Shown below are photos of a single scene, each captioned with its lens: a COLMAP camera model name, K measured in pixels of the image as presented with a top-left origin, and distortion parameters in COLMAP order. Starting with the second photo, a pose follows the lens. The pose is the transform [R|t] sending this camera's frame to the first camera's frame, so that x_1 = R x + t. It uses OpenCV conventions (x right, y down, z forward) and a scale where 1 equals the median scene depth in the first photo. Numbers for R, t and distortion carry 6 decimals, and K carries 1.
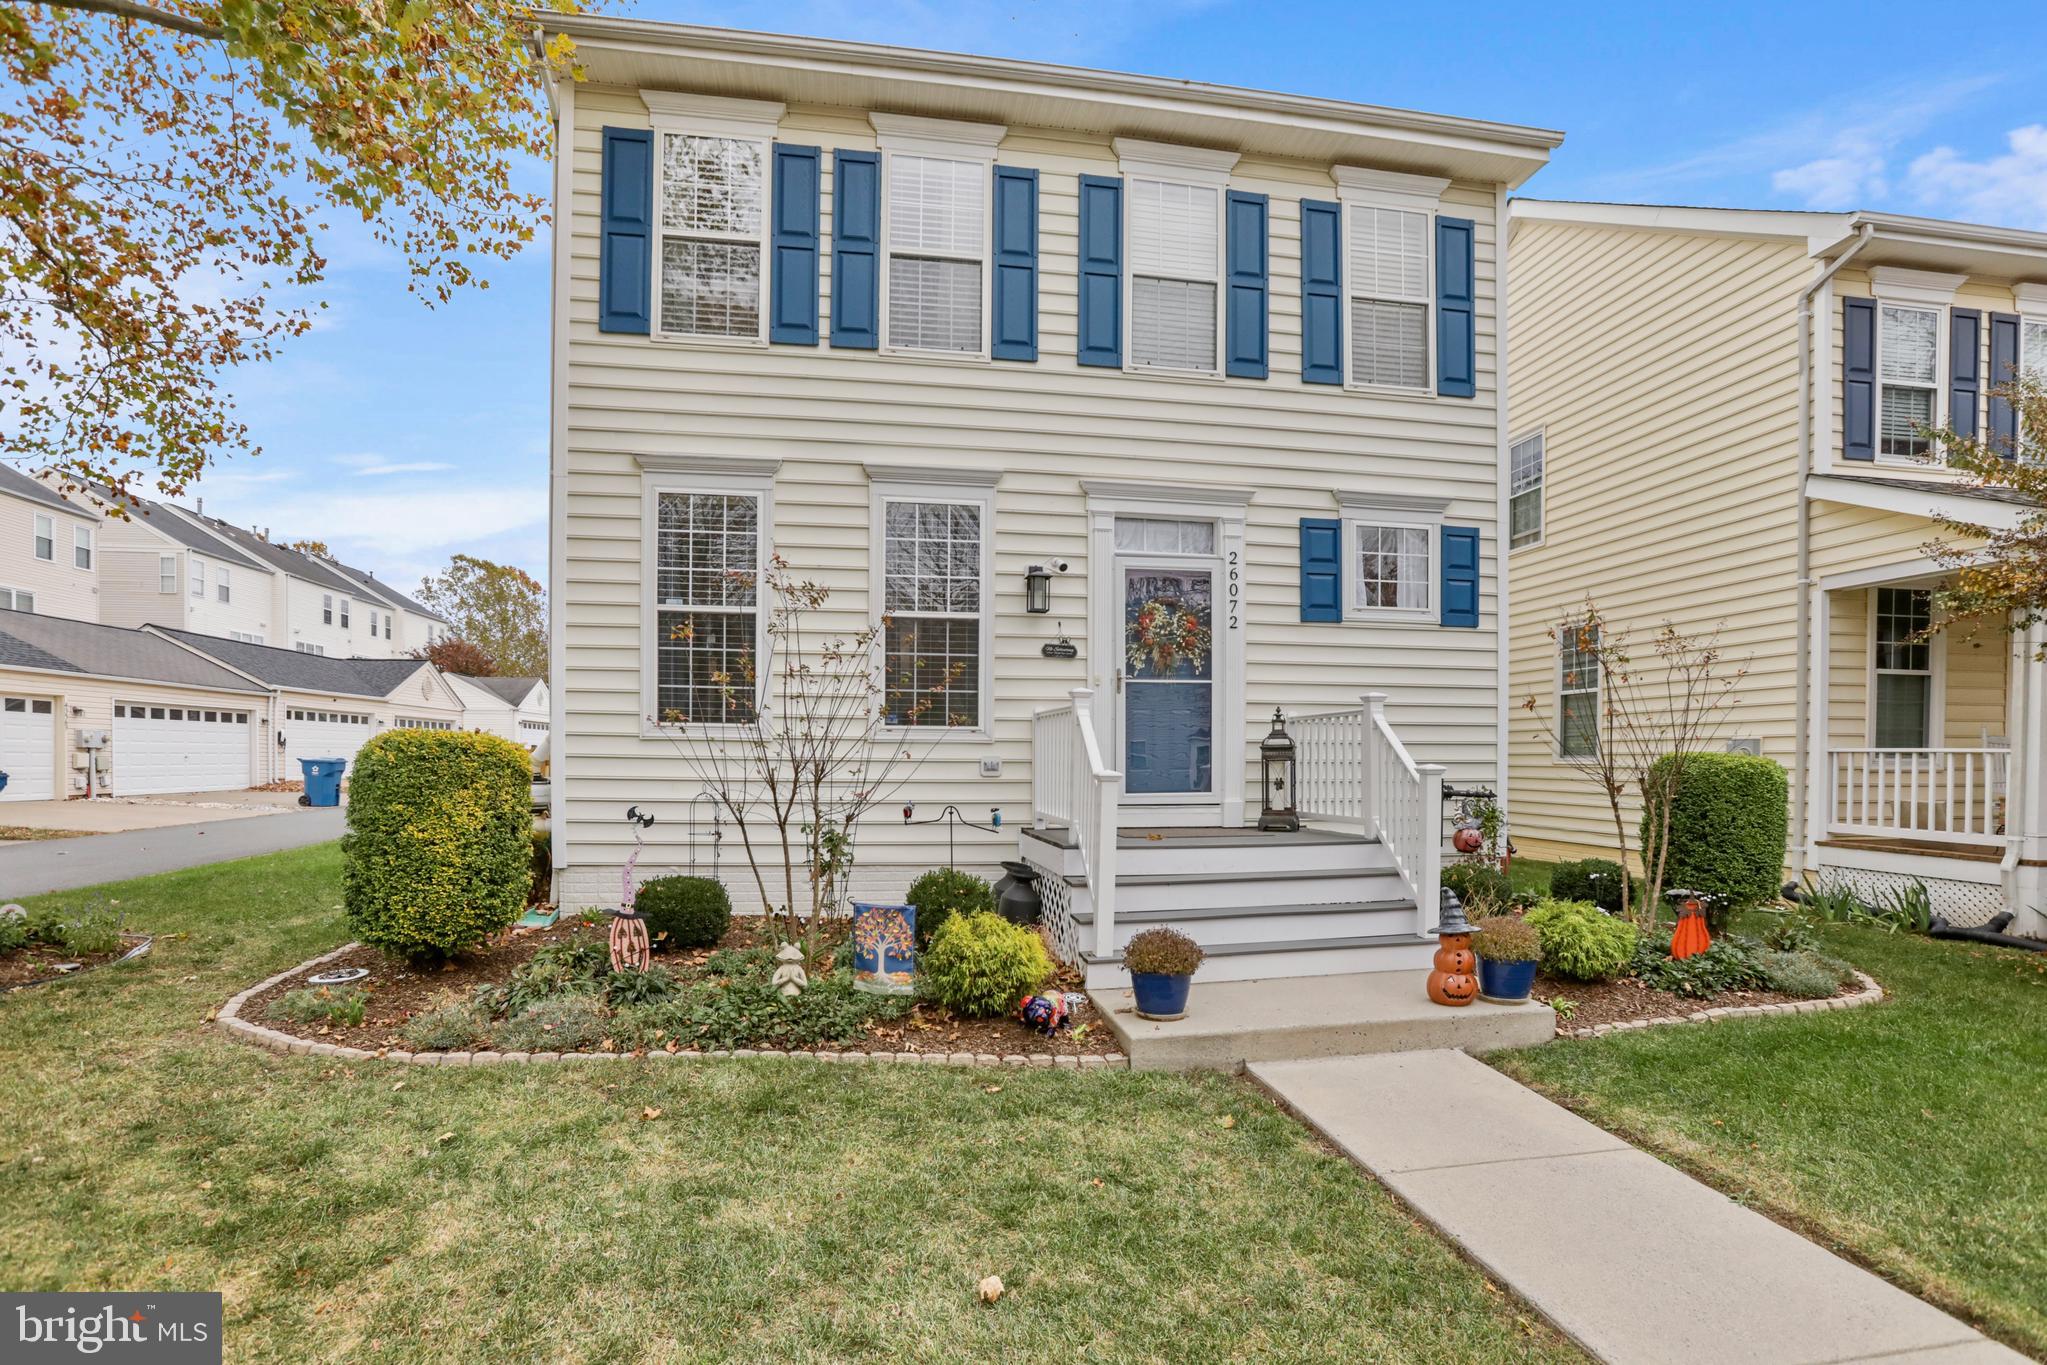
lens RADIAL K [[940.0, 0, 1035.5], [0, 940.0, 790.5], [0, 0, 1]] dist [-0.004381, 0.000719]
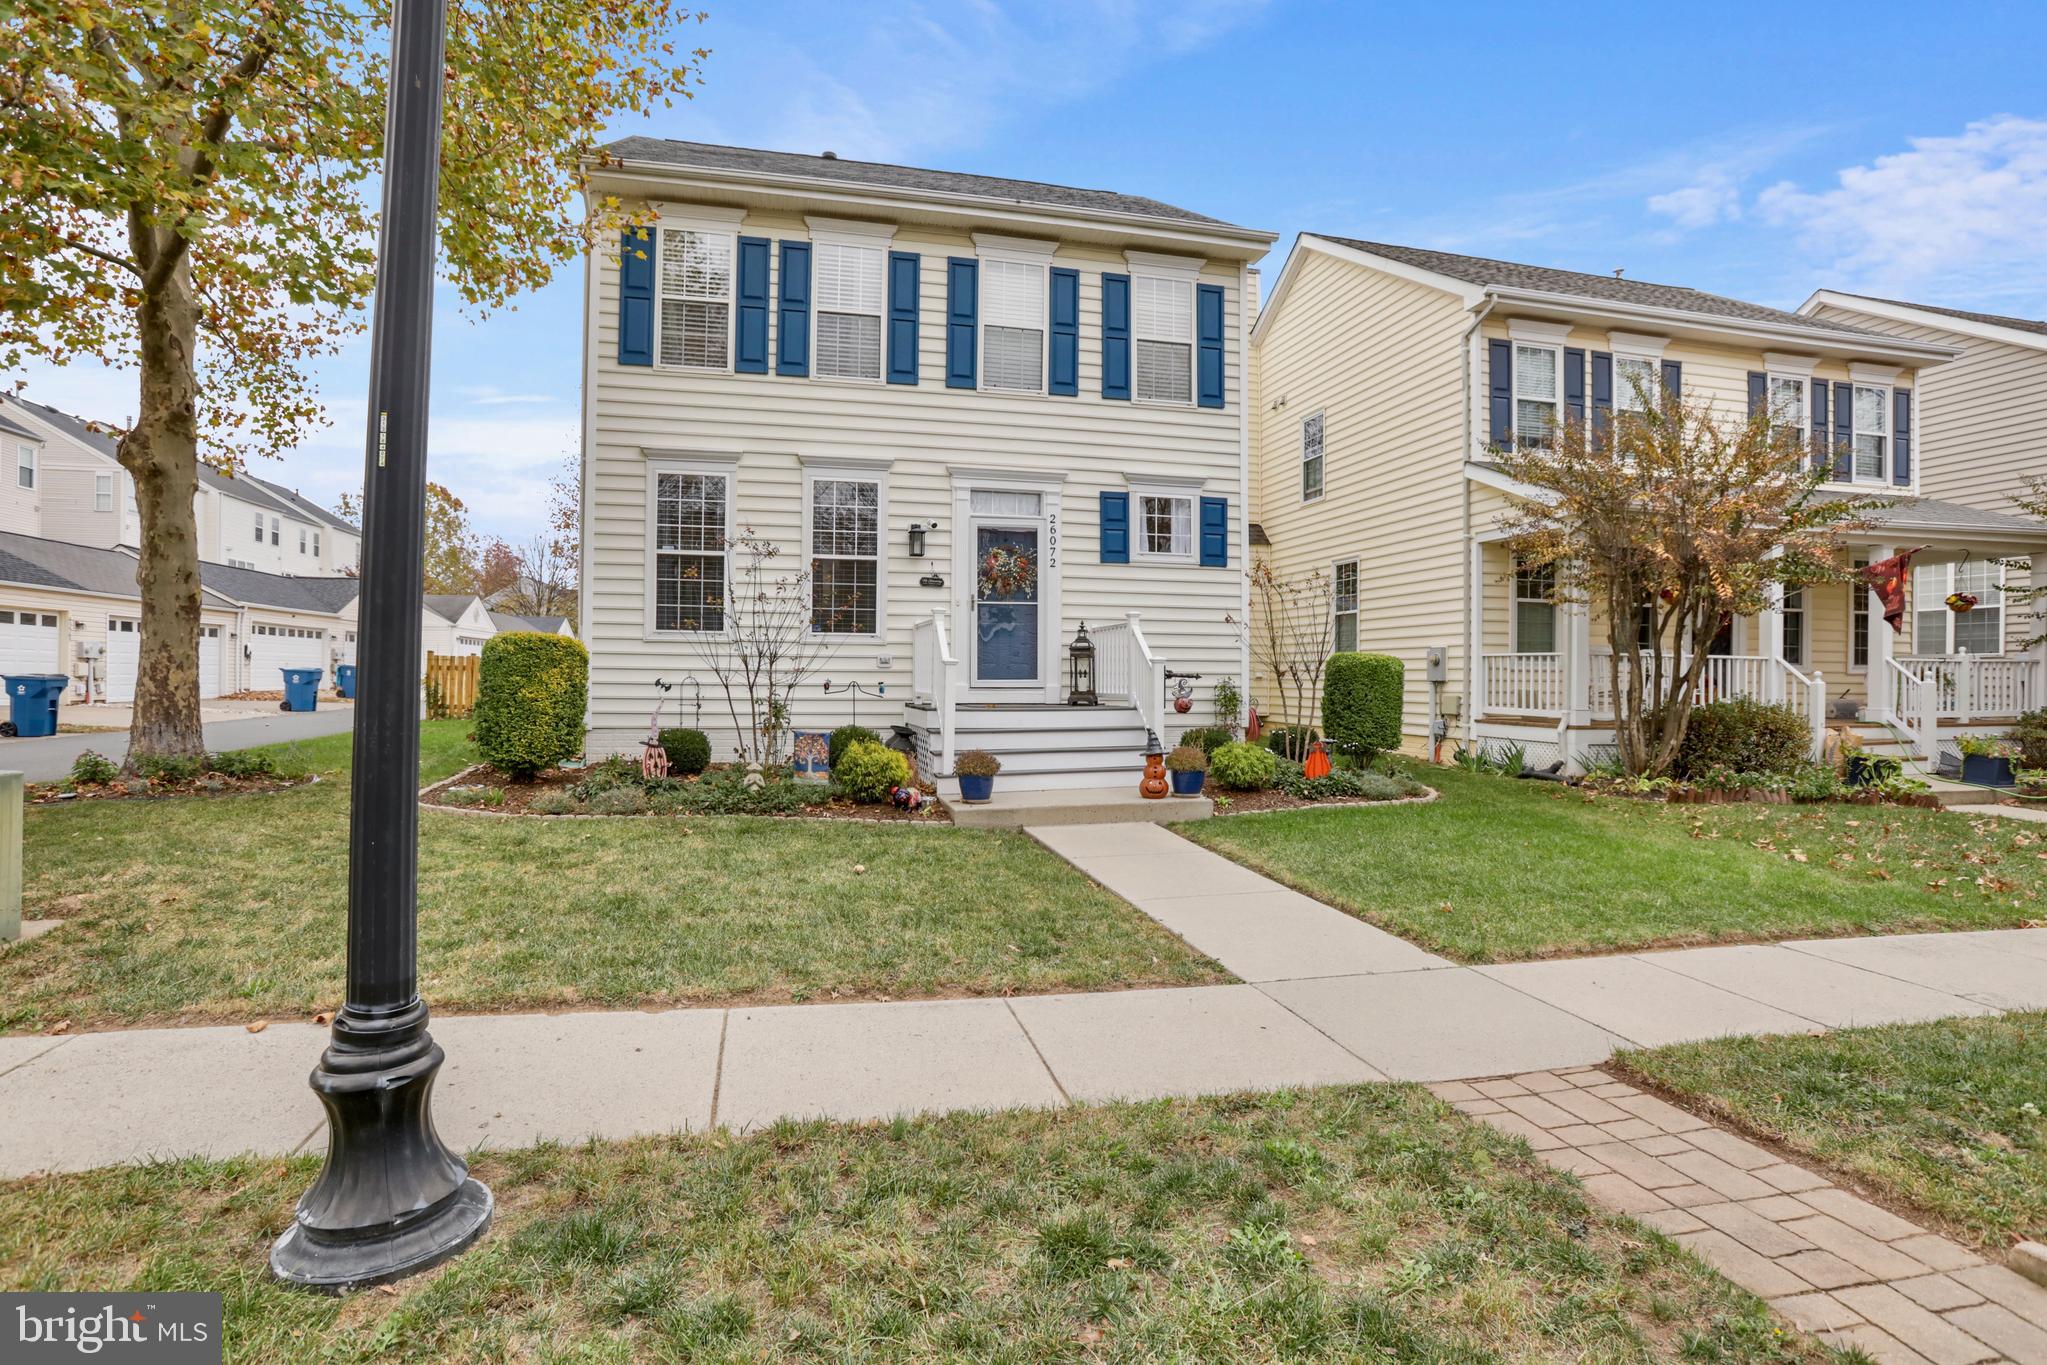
lens RADIAL K [[943.3, 0, 991.8], [0, 943.3, 701.2], [0, 0, 1]] dist [-0.054595, 0.028654]
pose [[0.999425, 0.002281, 0.033831, 0.068153], [-0.001983, 0.999959, -0.008857, 0.048484], [-0.033850, 0.008785, 0.999388, -0.454167]]
